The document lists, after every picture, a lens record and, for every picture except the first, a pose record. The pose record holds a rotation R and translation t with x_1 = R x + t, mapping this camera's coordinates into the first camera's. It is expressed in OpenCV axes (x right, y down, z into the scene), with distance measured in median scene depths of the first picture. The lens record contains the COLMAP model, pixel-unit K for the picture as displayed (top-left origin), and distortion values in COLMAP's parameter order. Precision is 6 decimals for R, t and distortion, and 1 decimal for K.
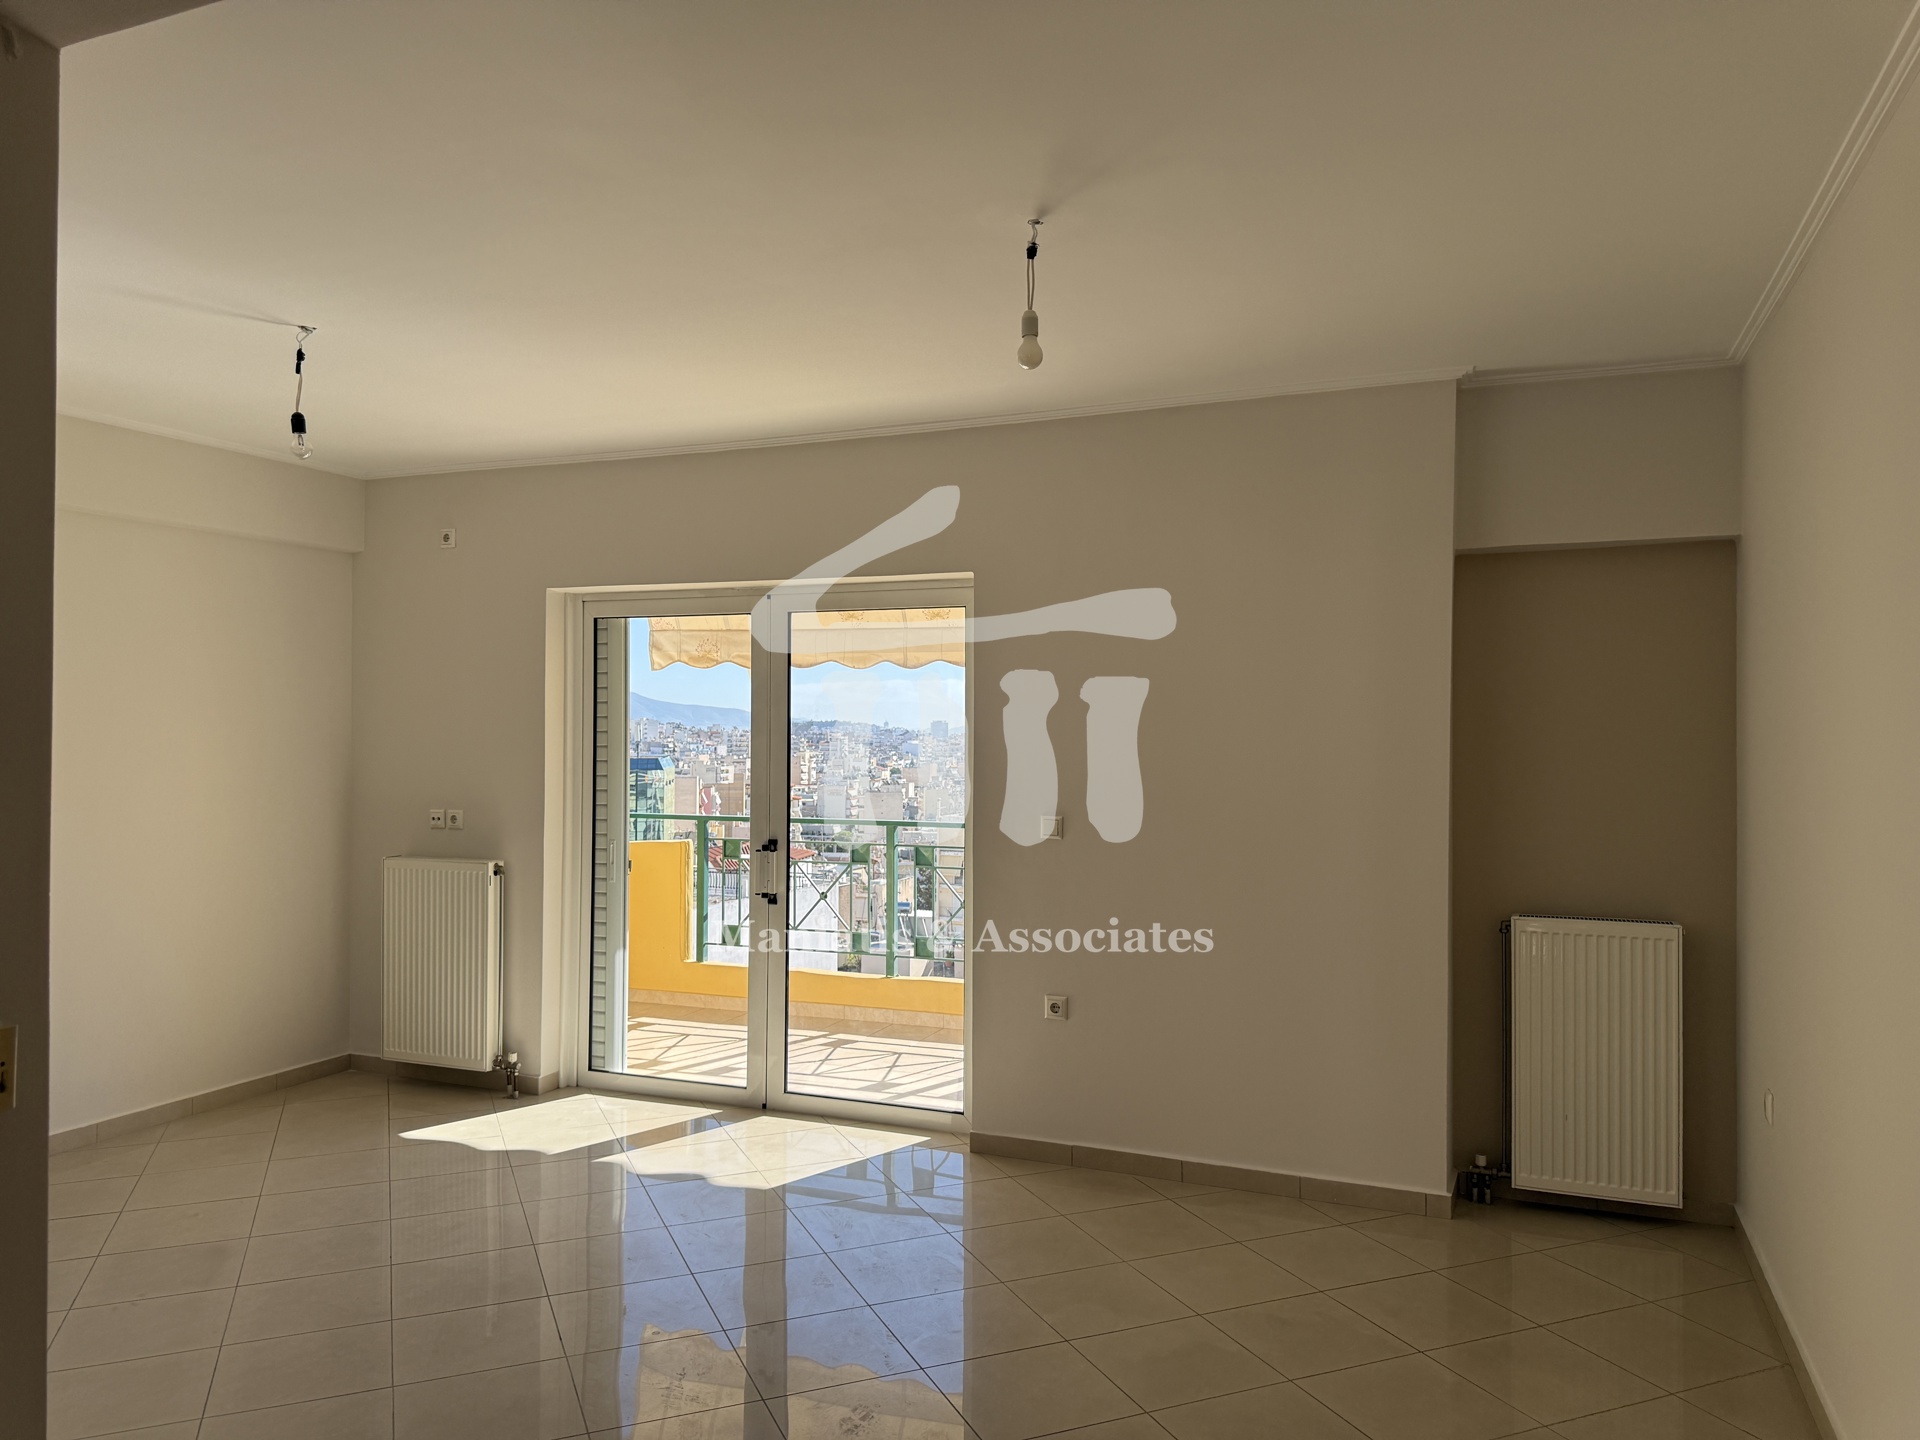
lens RADIAL K [[1361.4, 0, 963.8], [0, 1361.4, 722.2], [0, 0, 1]] dist [0.050340, -0.055978]
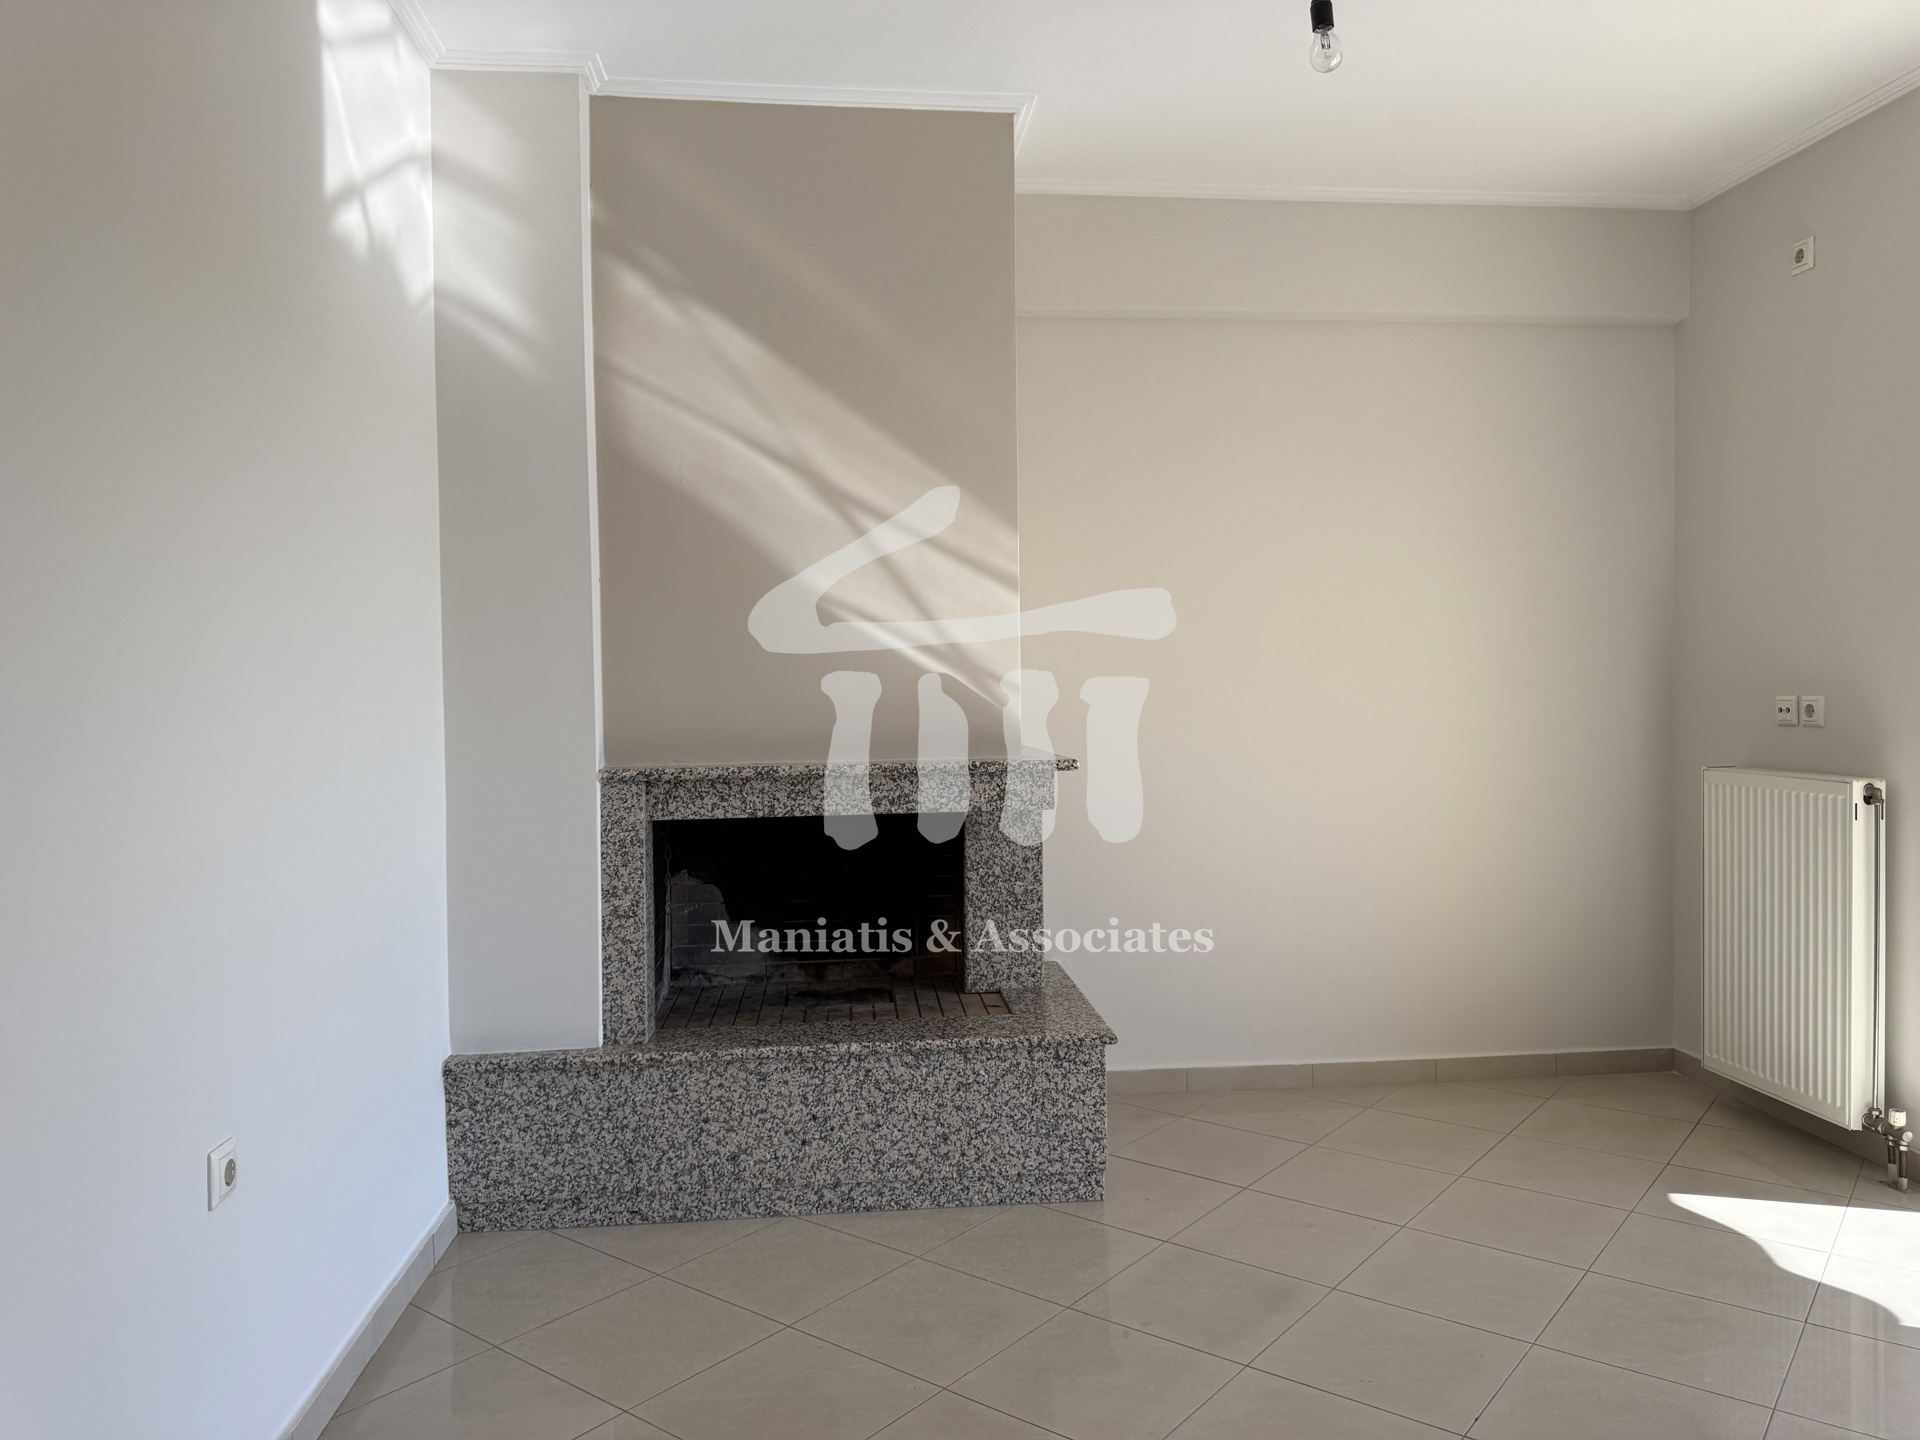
lens RADIAL K [[1361.4, 0, 967.8], [0, 1361.4, 726.7], [0, 0, 1]] dist [0.050340, -0.055978]
pose [[0.481258, 0.016844, -0.876417, -0.010917], [0.021251, 0.999297, 0.030875, 0.052229], [0.876321, -0.033484, 0.480562, 0.379041]]
